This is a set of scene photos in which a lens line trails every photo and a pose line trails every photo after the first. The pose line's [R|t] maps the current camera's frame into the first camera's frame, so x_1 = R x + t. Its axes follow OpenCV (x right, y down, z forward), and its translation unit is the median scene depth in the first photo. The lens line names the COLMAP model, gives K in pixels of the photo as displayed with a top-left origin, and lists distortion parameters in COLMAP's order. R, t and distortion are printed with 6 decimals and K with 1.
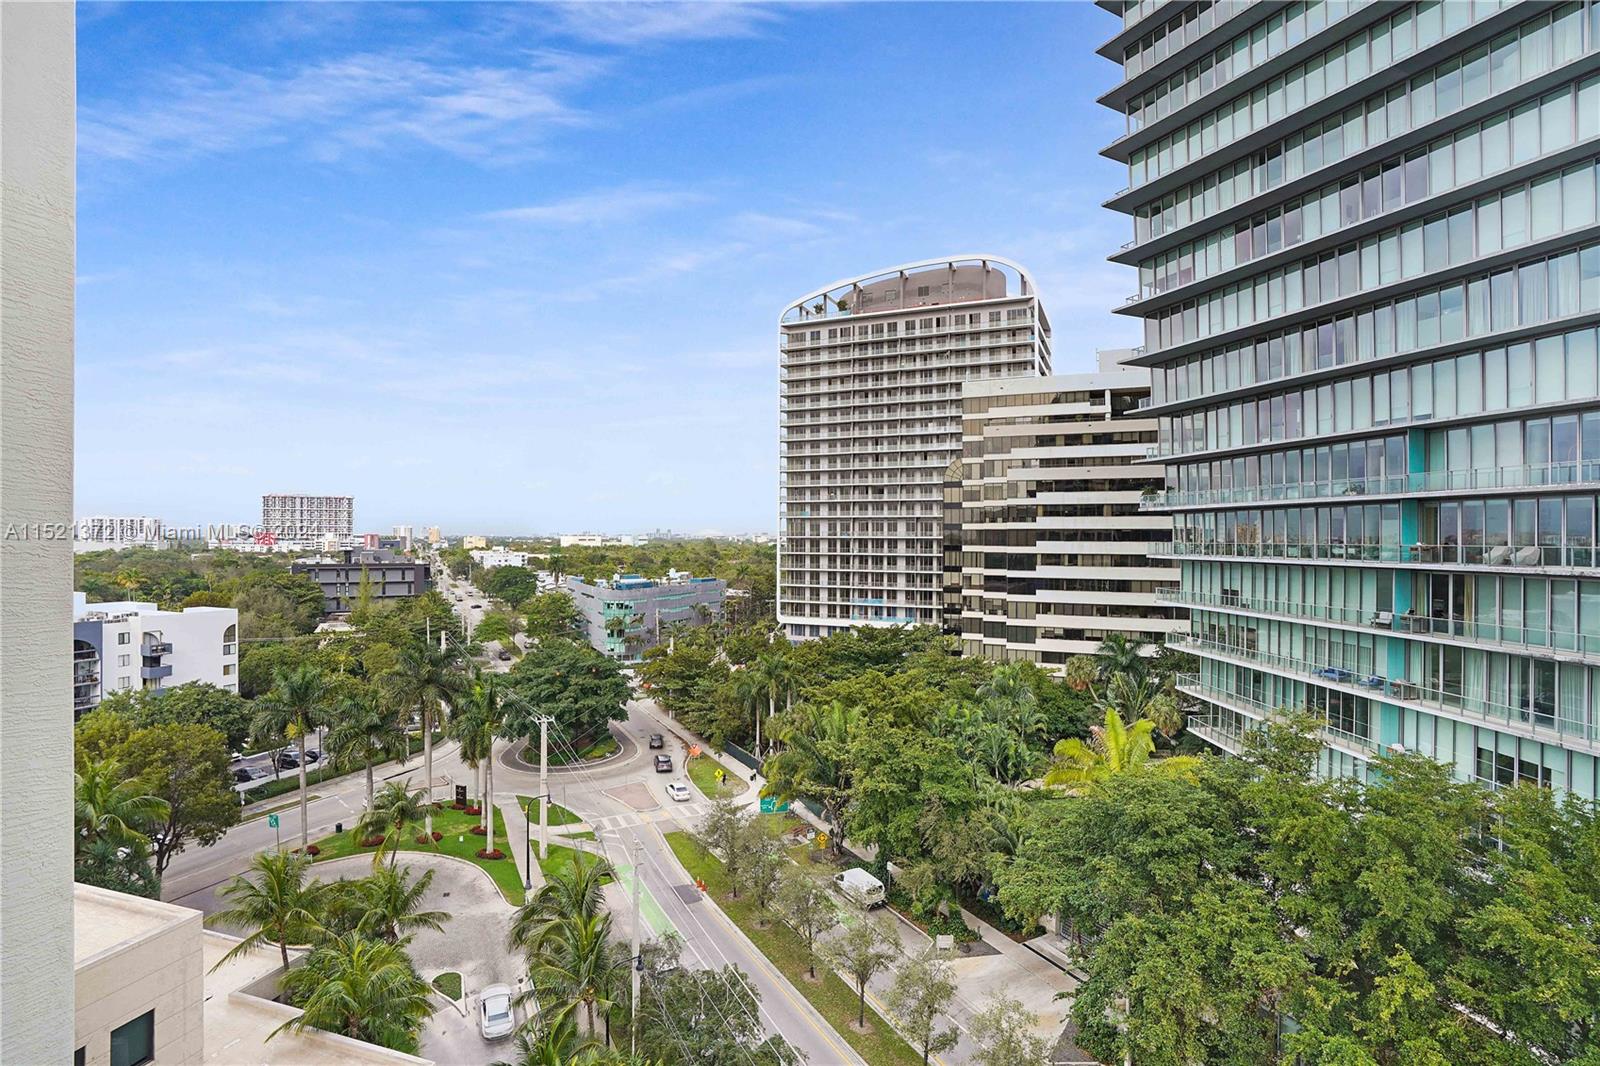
lens RADIAL K [[751.8, 0, 817.6], [0, 751.8, 532.7], [0, 0, 1]] dist [-0.050255, 0.018693]
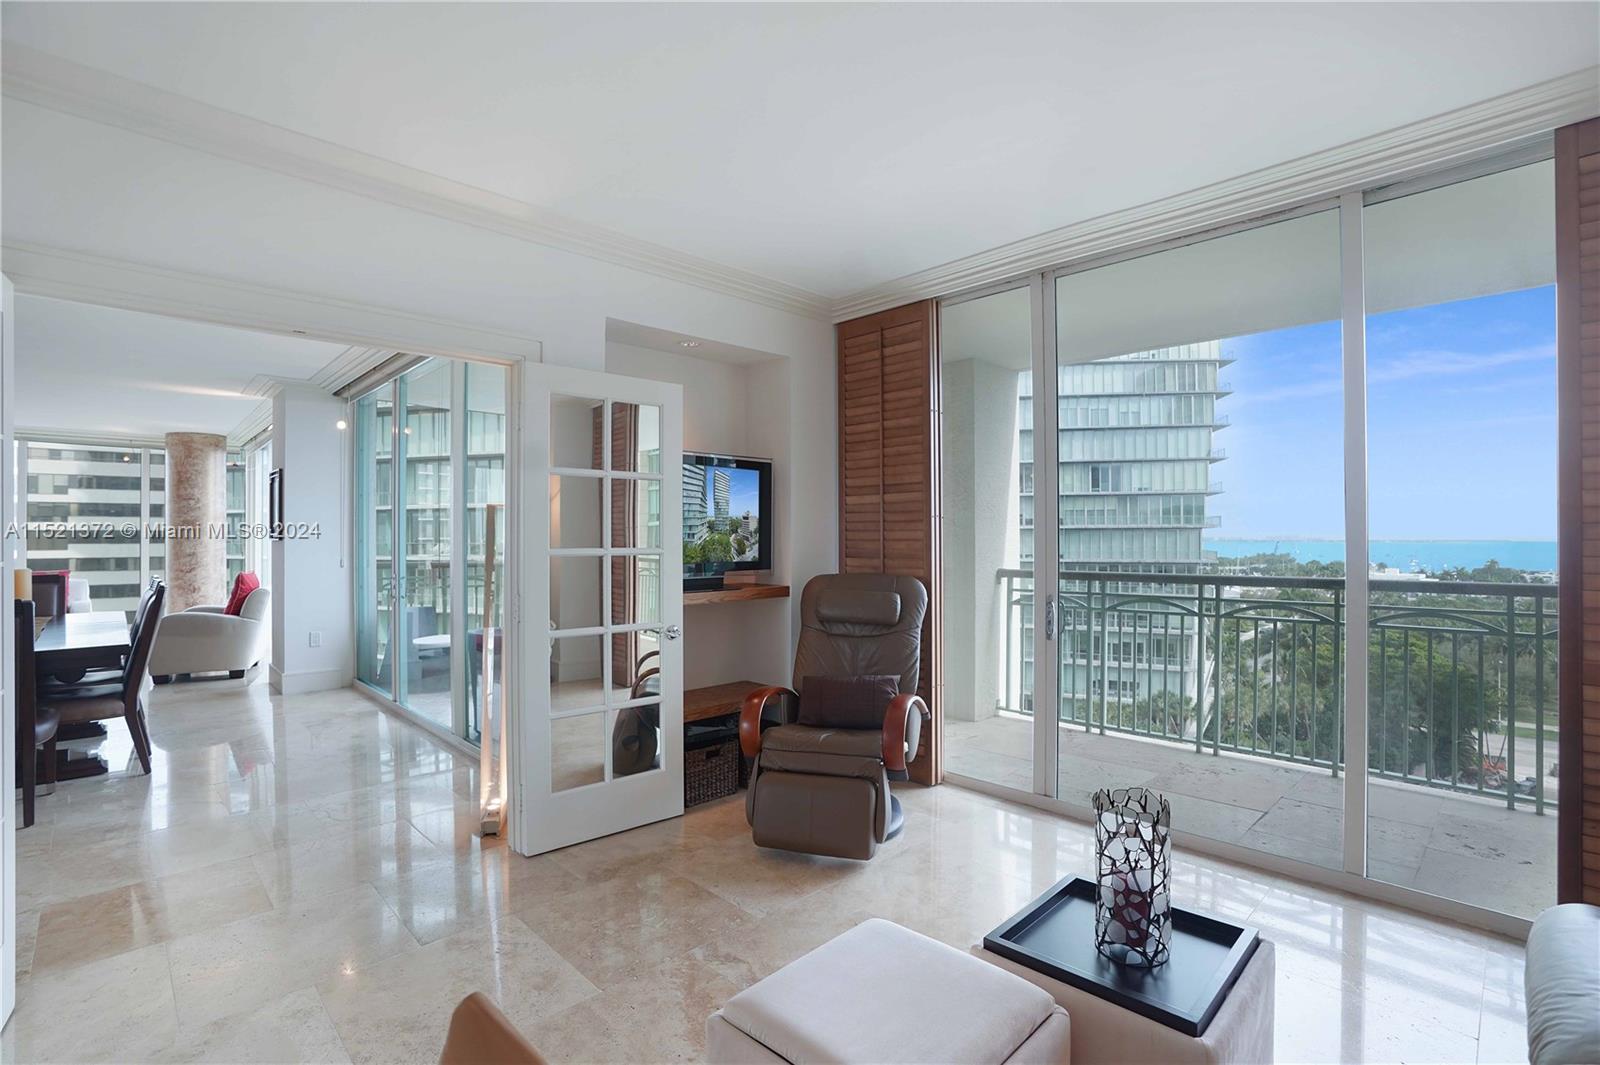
lens RADIAL K [[751.8, 0, 788.6], [0, 751.8, 537.0], [0, 0, 1]] dist [-0.050255, 0.018693]
pose [[0.508280, -0.001546, 0.861191, -0.020333], [0.000941, 0.999999, 0.001240, 0.003789], [-0.861192, 0.000180, 0.508280, -0.265296]]
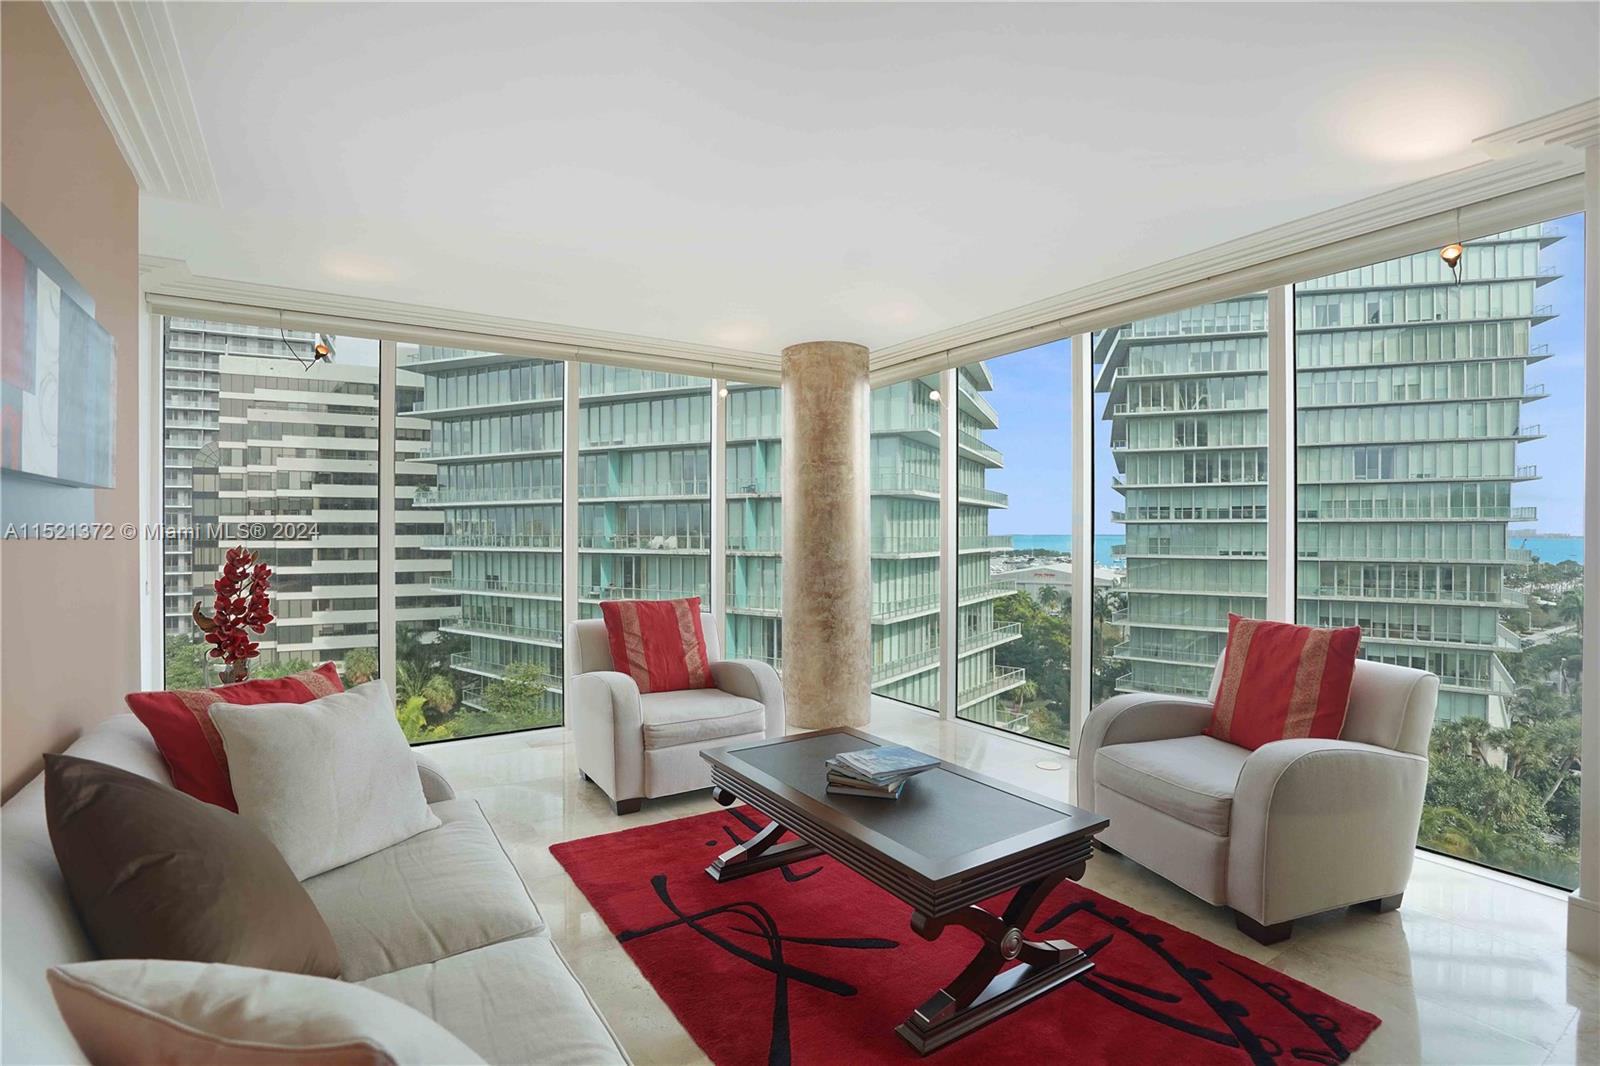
lens RADIAL K [[751.8, 0, 792.9], [0, 751.8, 530.4], [0, 0, 1]] dist [-0.050255, 0.018693]
pose [[0.661569, -0.001168, 0.749884, -0.012728], [-0.001887, 0.999993, 0.003223, 0.001304], [-0.749882, -0.003547, 0.661562, -0.139729]]
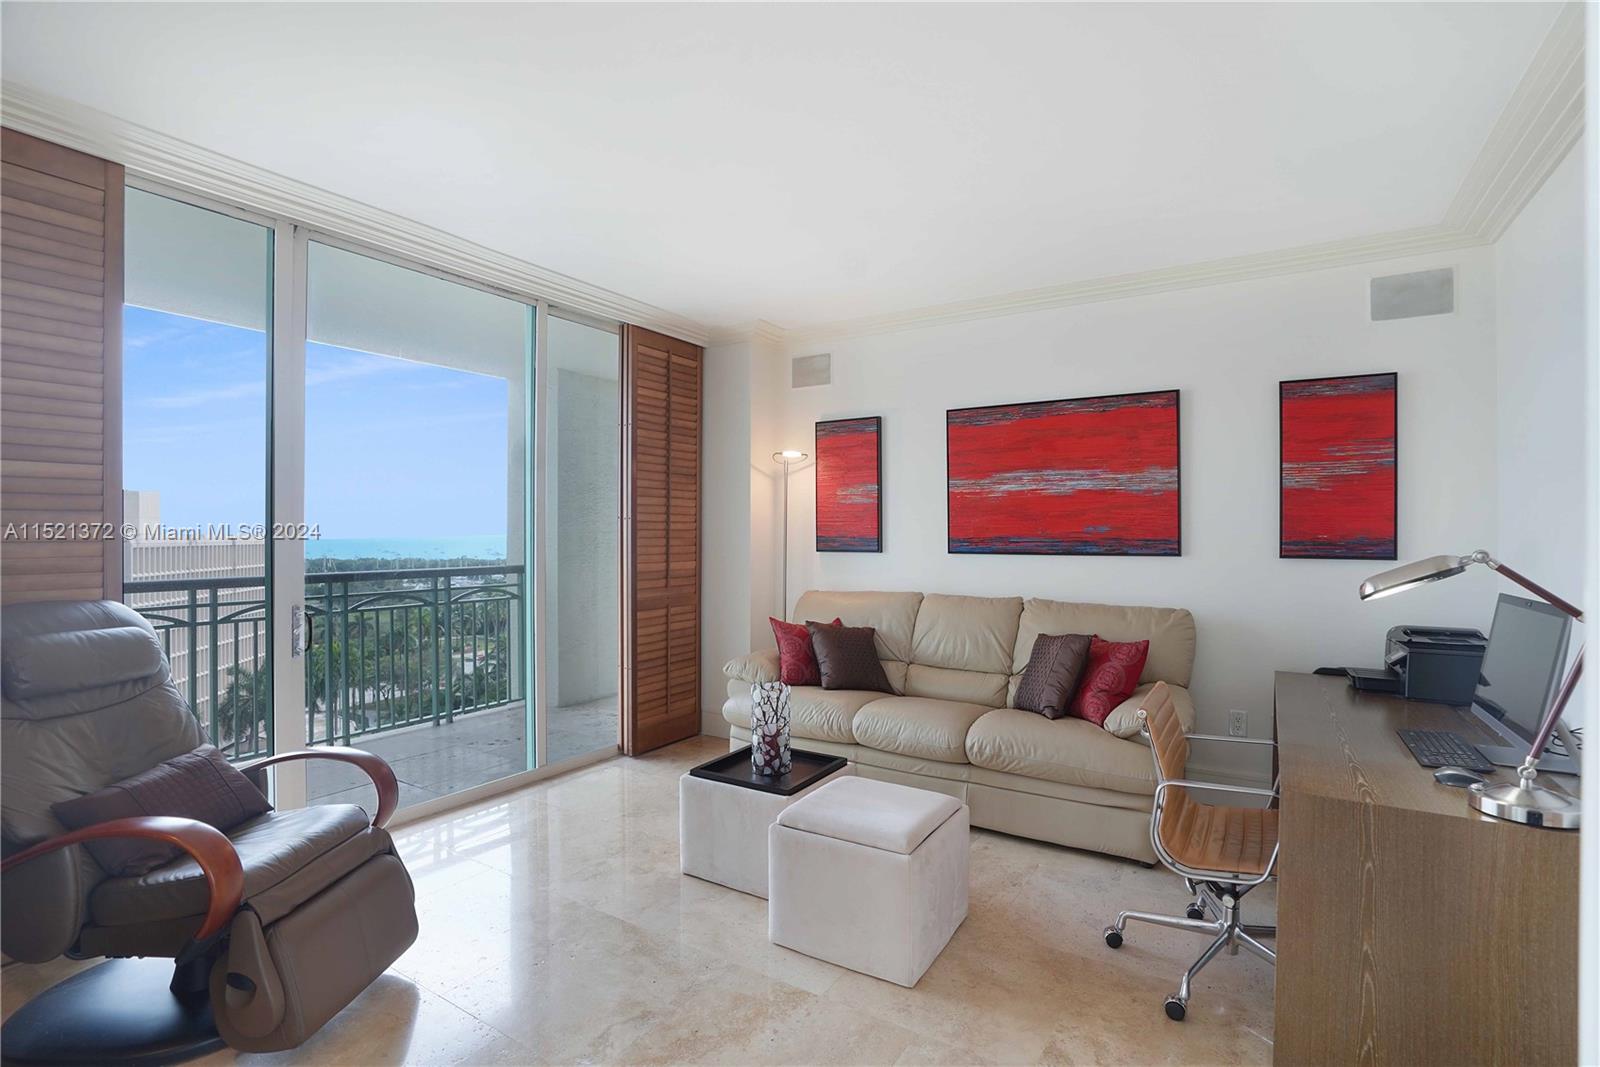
lens RADIAL K [[751.8, 0, 800.6], [0, 751.8, 535.5], [0, 0, 1]] dist [-0.050255, 0.018693]
pose [[-0.956723, 0.000604, 0.291001, 1.019046], [-0.000314, 0.999995, -0.003109, 0.021870], [-0.291001, -0.003066, -0.956718, 3.359367]]
